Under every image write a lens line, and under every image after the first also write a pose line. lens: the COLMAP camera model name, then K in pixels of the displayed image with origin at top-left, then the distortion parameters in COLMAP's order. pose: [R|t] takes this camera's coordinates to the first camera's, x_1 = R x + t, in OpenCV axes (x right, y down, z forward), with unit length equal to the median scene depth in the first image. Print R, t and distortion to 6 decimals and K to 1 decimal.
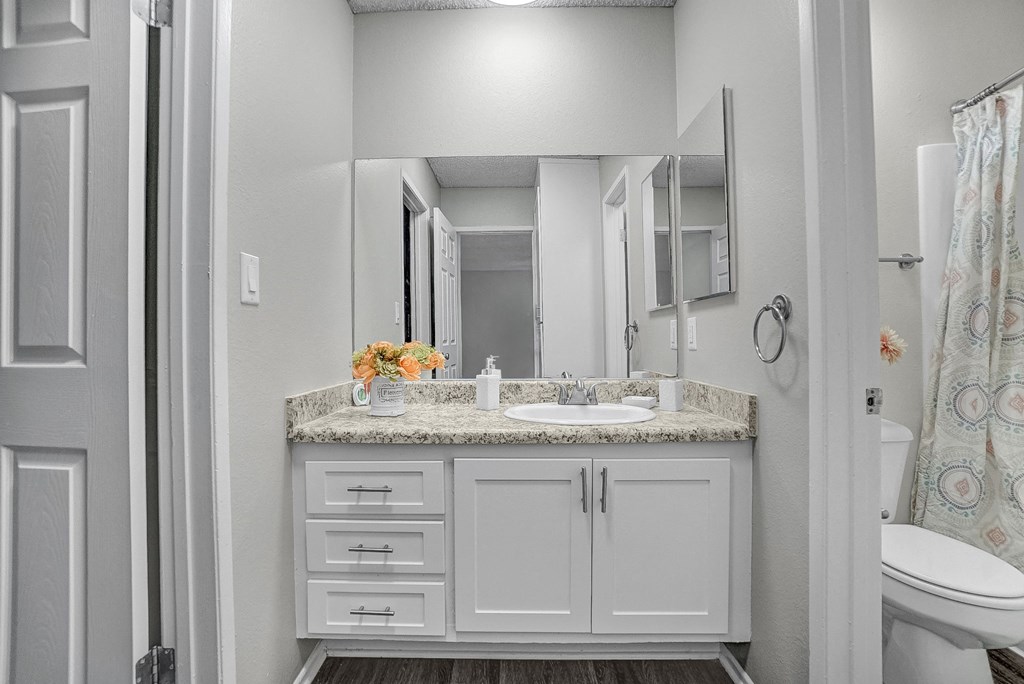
lens RADIAL K [[459.3, 0, 502.6], [0, 459.3, 339.3], [0, 0, 1]] dist [-0.062533, 0.021592]
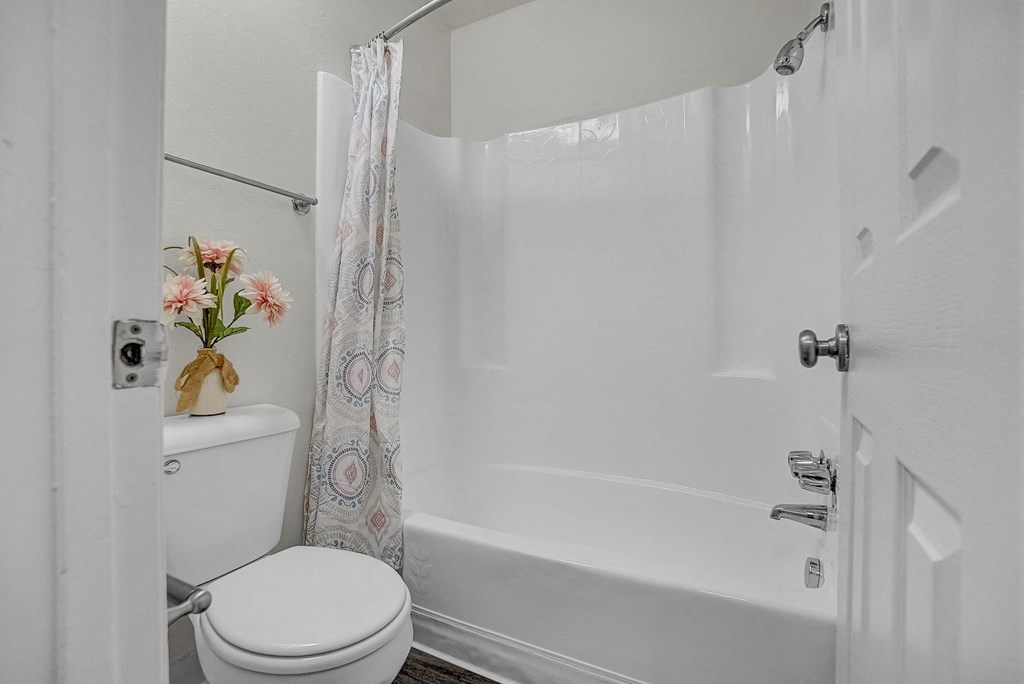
lens RADIAL K [[459.3, 0, 502.6], [0, 459.3, 339.3], [0, 0, 1]] dist [-0.062533, 0.021592]
pose [[0.456497, 0.014749, 0.889603, 0.396049], [-0.006156, 0.999891, -0.013419, 0.086475], [-0.889704, 0.000650, 0.456538, 0.336641]]
